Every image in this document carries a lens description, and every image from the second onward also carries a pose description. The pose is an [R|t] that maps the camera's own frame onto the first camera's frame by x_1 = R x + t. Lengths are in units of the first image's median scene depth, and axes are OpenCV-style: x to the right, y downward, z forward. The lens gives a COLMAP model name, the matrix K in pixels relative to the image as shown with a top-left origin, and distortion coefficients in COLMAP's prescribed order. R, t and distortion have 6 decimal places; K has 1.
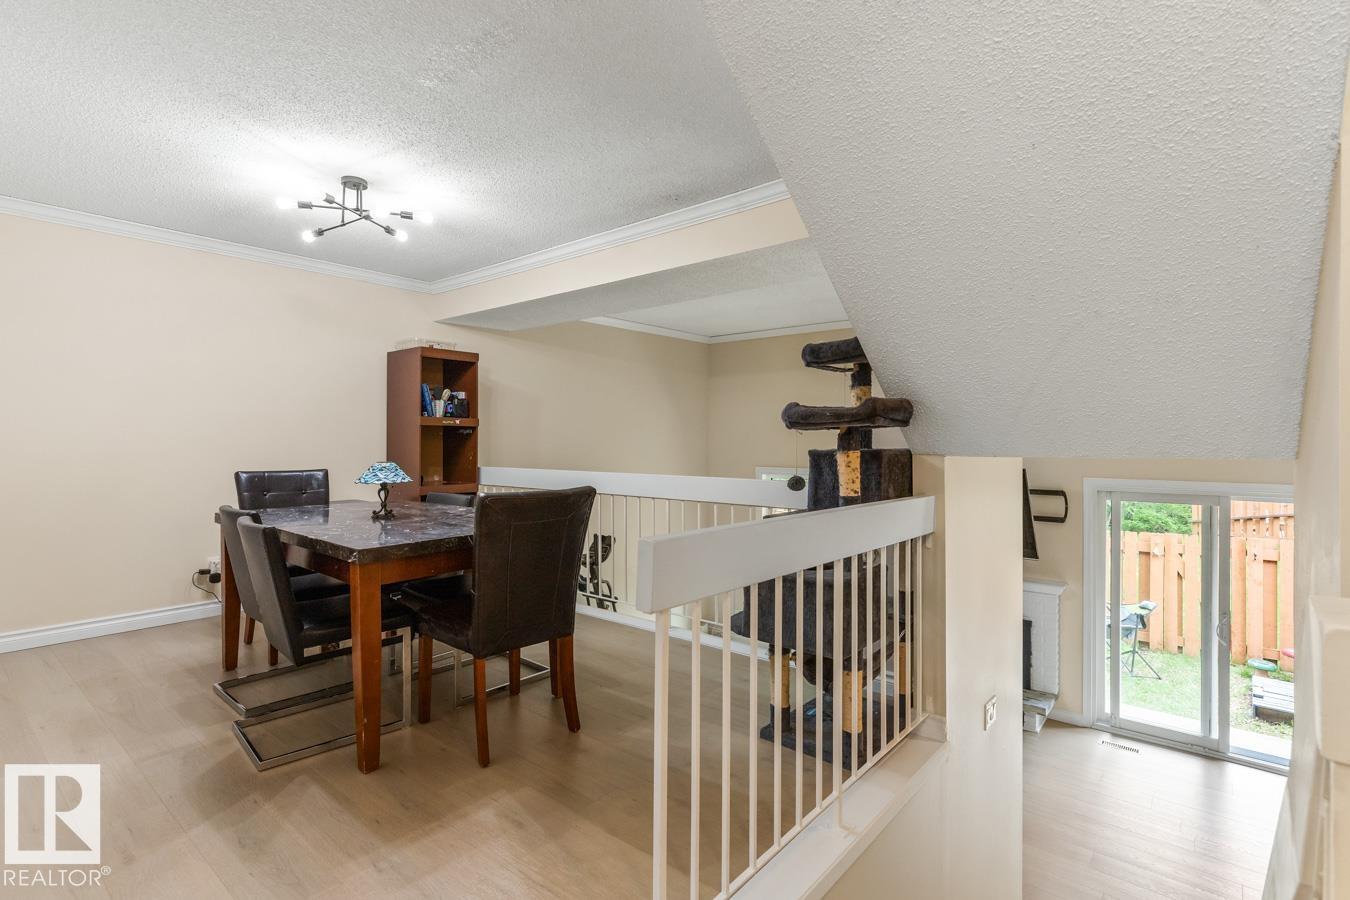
lens RADIAL K [[628.8, 0, 679.1], [0, 628.8, 442.9], [0, 0, 1]] dist [-0.011007, 0.000544]
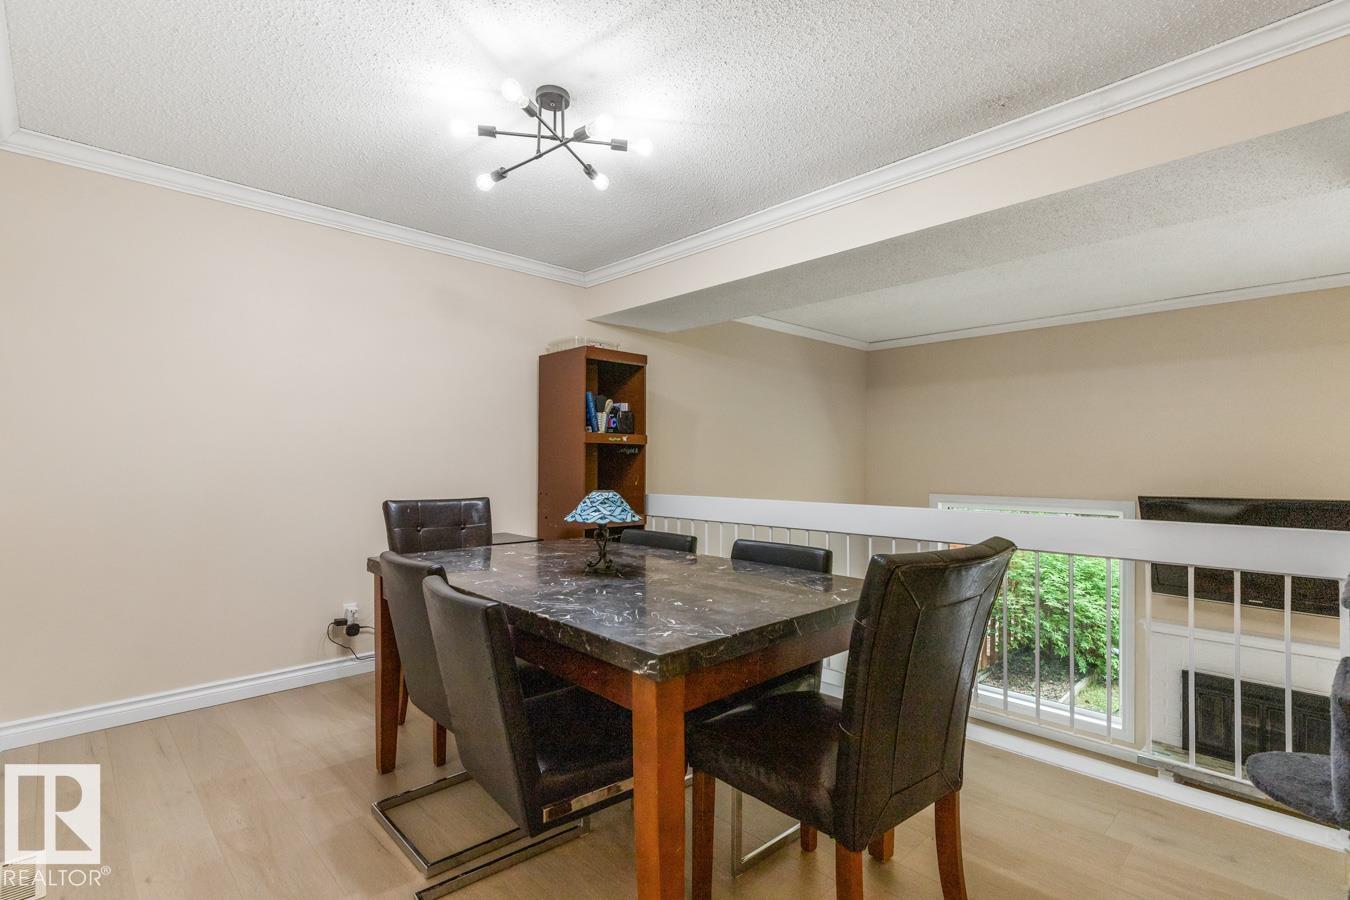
lens RADIAL K [[628.8, 0, 680.2], [0, 628.8, 466.1], [0, 0, 1]] dist [-0.011007, 0.000544]
pose [[0.993451, 0.001773, -0.114248, -0.226455], [-0.001839, 0.999998, -0.000478, 0.002531], [0.114247, 0.000685, 0.993452, 0.239093]]
